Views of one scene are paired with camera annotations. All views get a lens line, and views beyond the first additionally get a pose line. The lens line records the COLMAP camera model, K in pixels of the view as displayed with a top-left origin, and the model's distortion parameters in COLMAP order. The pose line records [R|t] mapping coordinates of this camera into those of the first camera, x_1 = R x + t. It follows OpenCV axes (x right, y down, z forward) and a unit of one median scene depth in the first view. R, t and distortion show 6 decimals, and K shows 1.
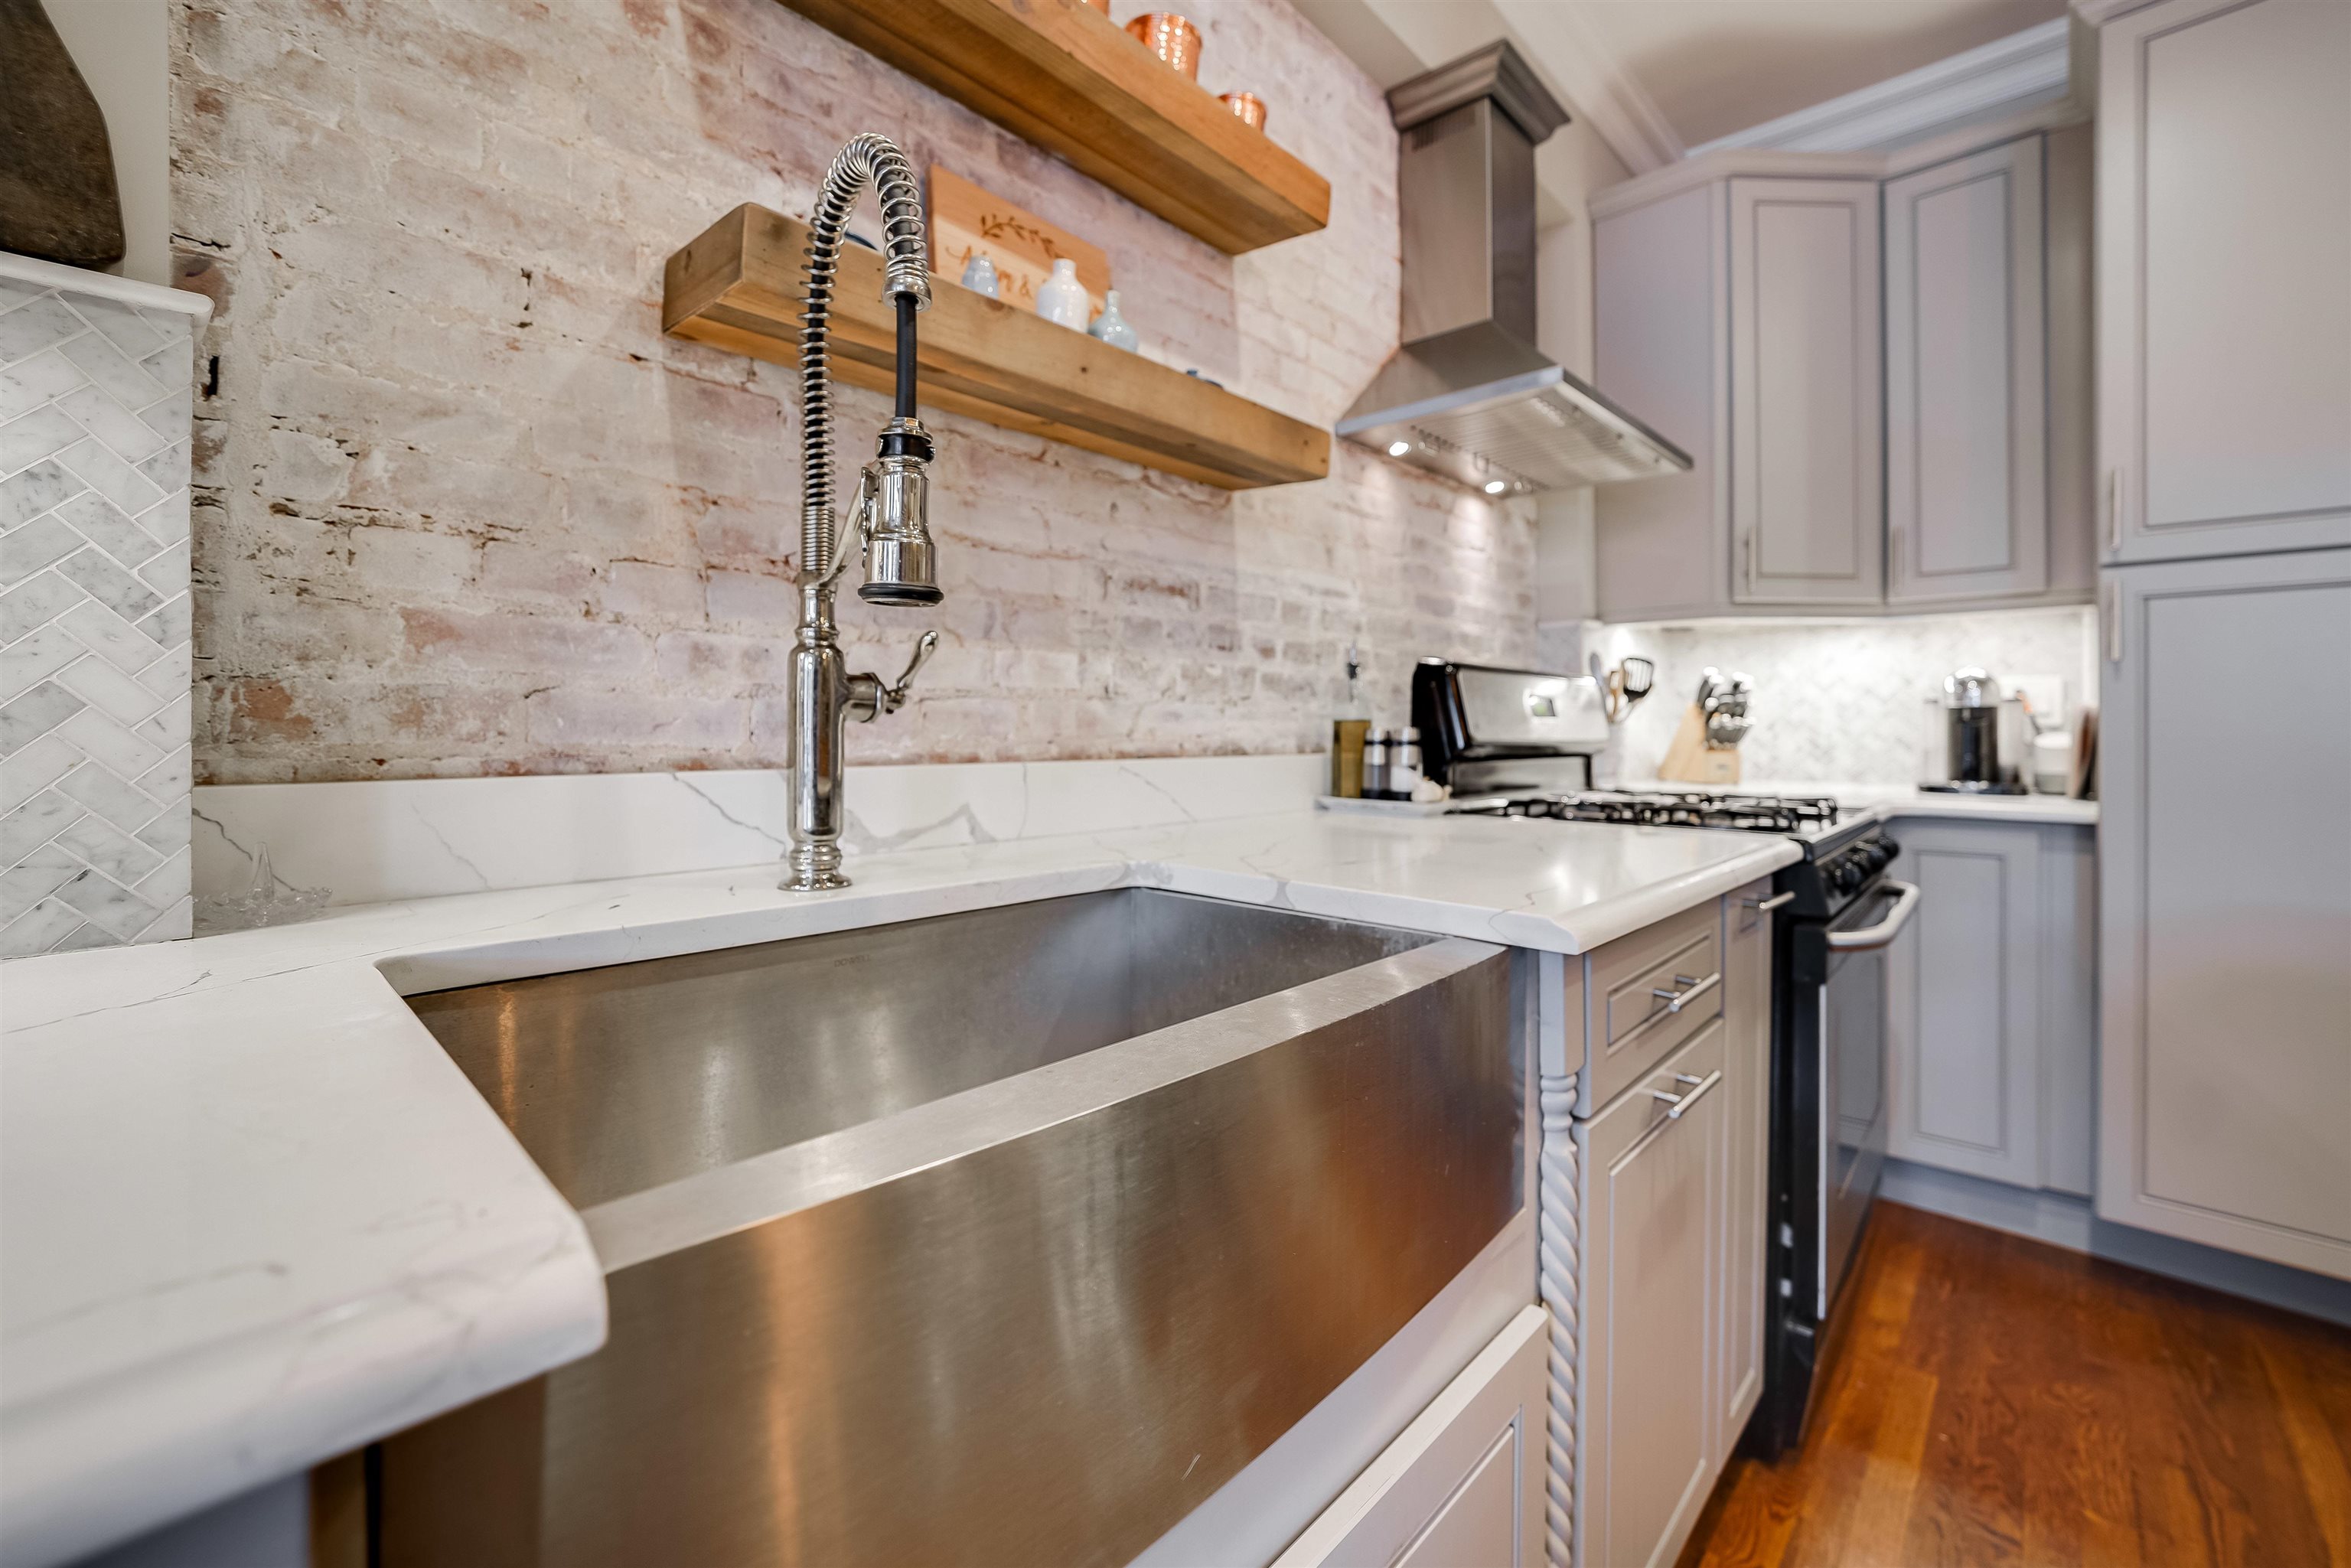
lens RADIAL K [[964.7, 0, 1183.3], [0, 964.7, 727.5], [0, 0, 1]] dist [-0.014303, 0.002439]
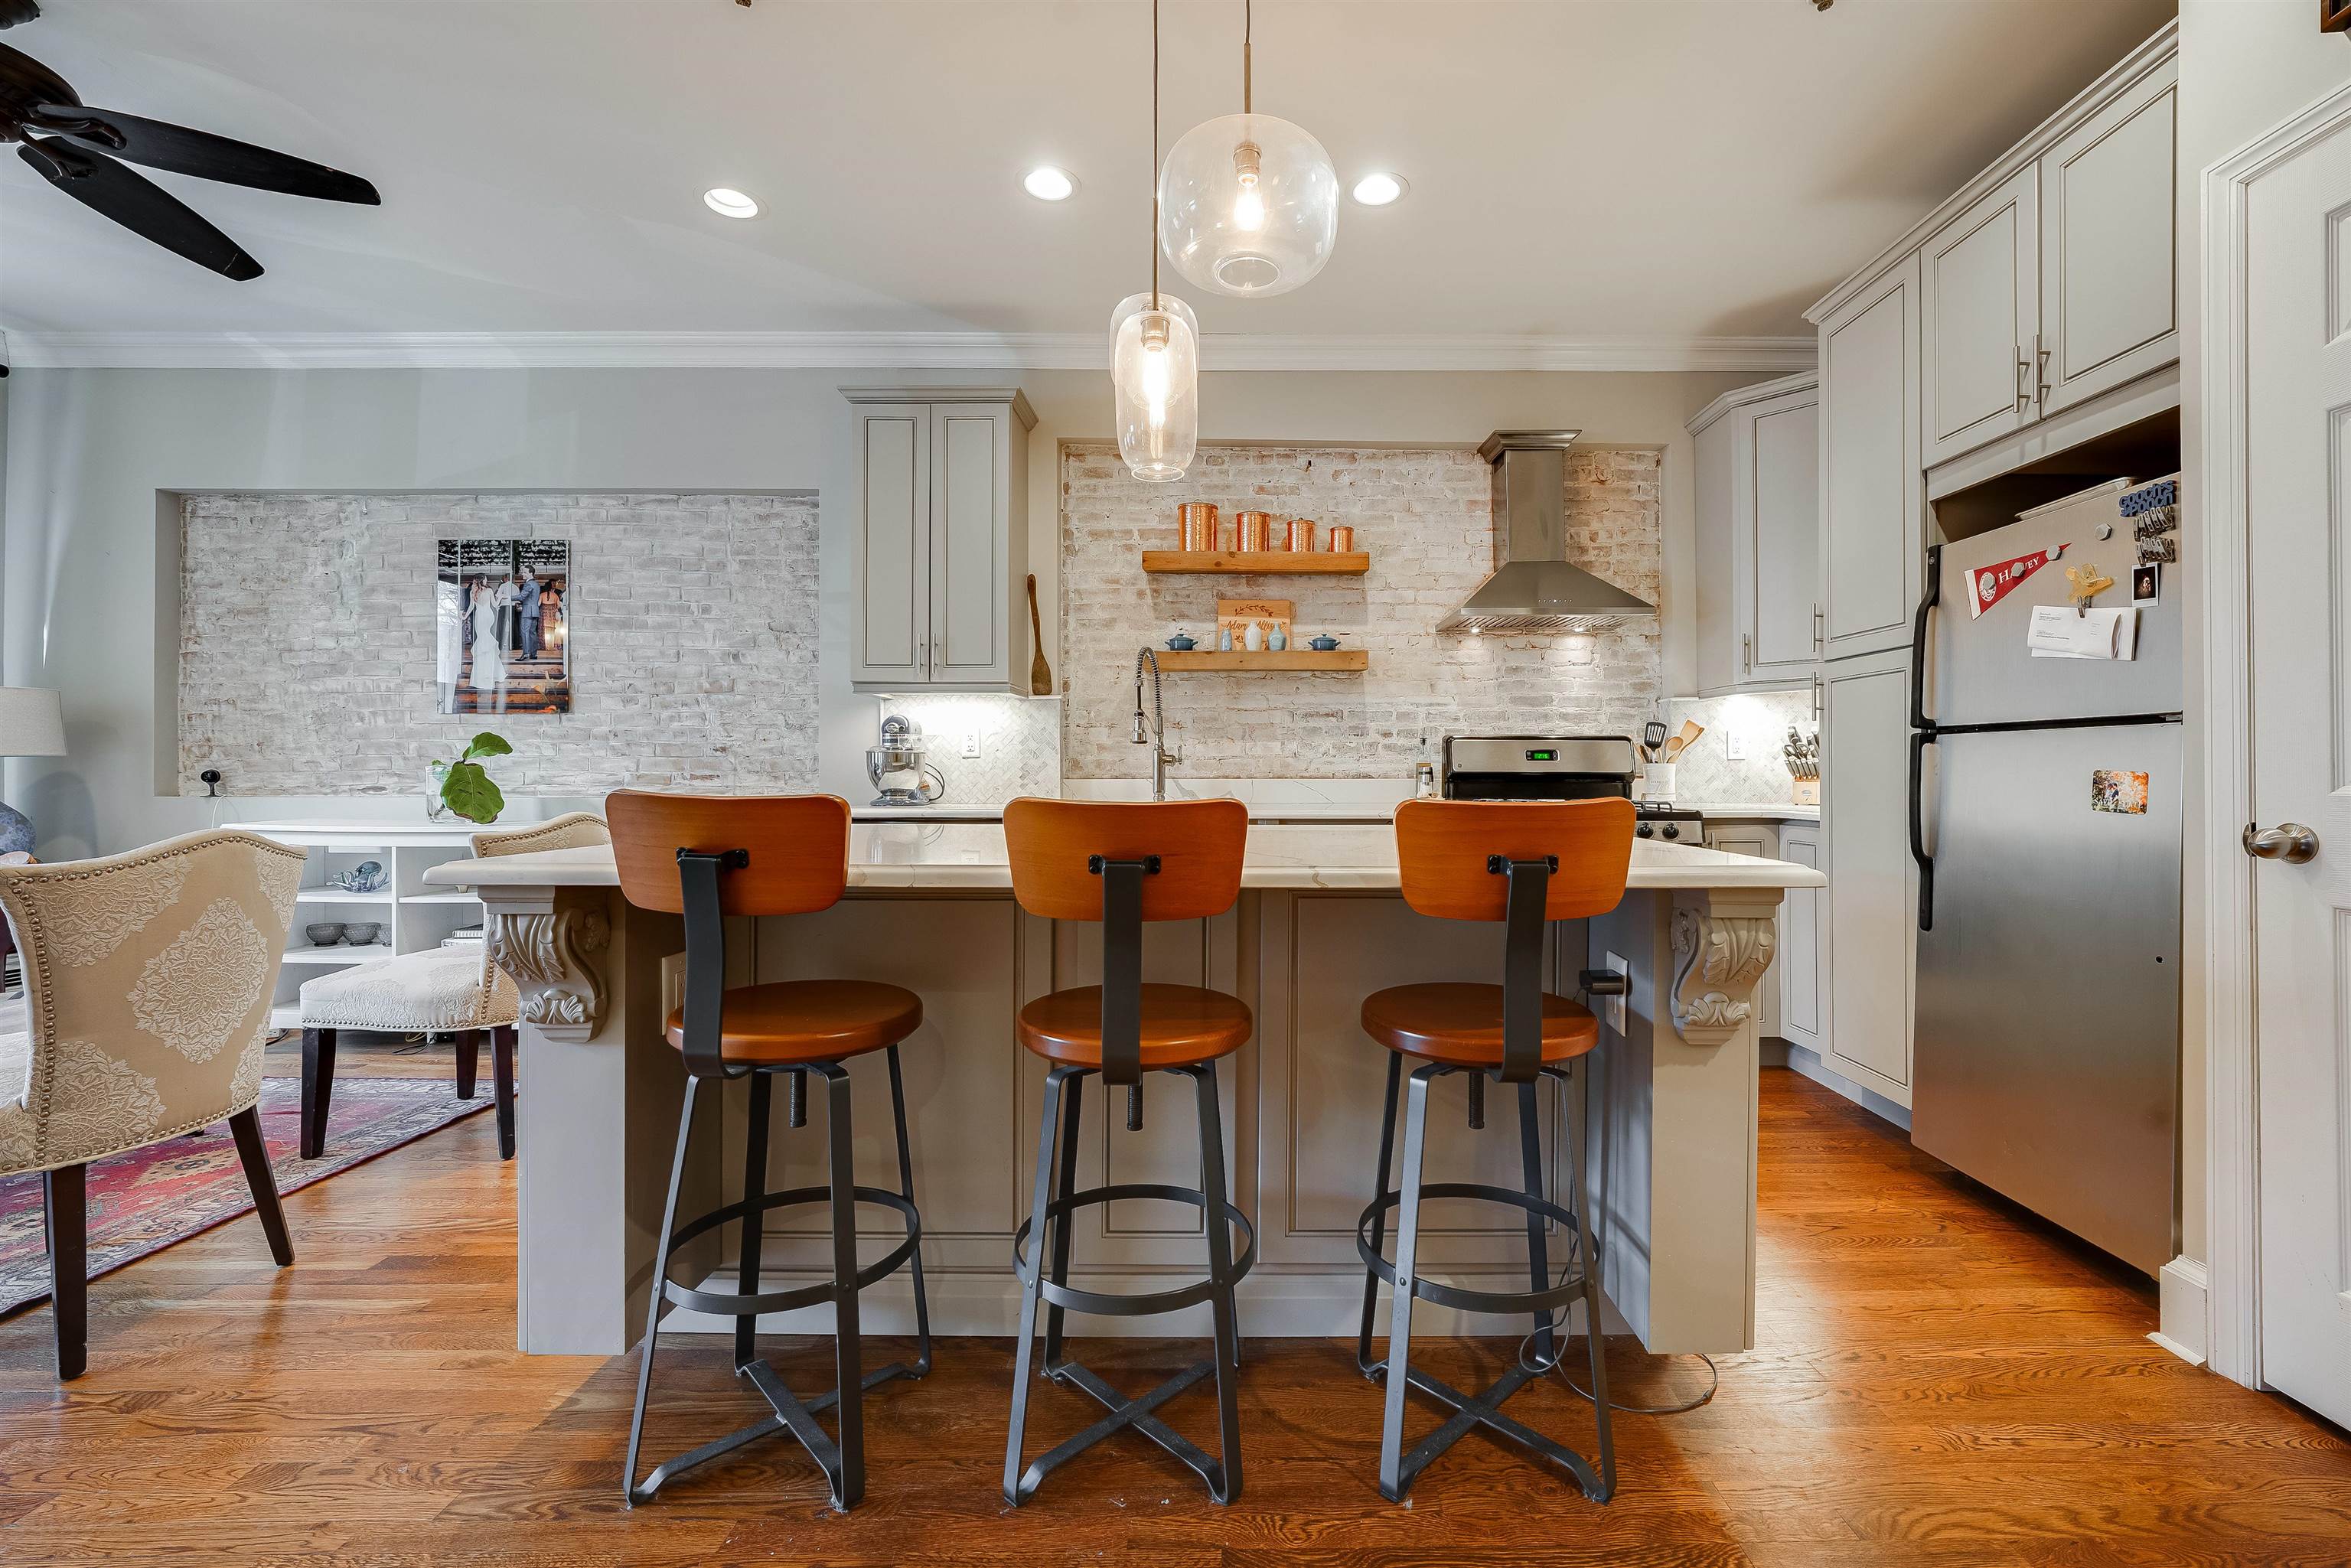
lens RADIAL K [[964.7, 0, 1248.8], [0, 964.7, 778.7], [0, 0, 1]] dist [-0.014303, 0.002439]
pose [[0.695696, -0.001130, -0.718335, 1.765652], [0.005497, 0.999978, 0.003750, 0.021214], [0.718315, -0.006557, 0.695687, -1.007423]]
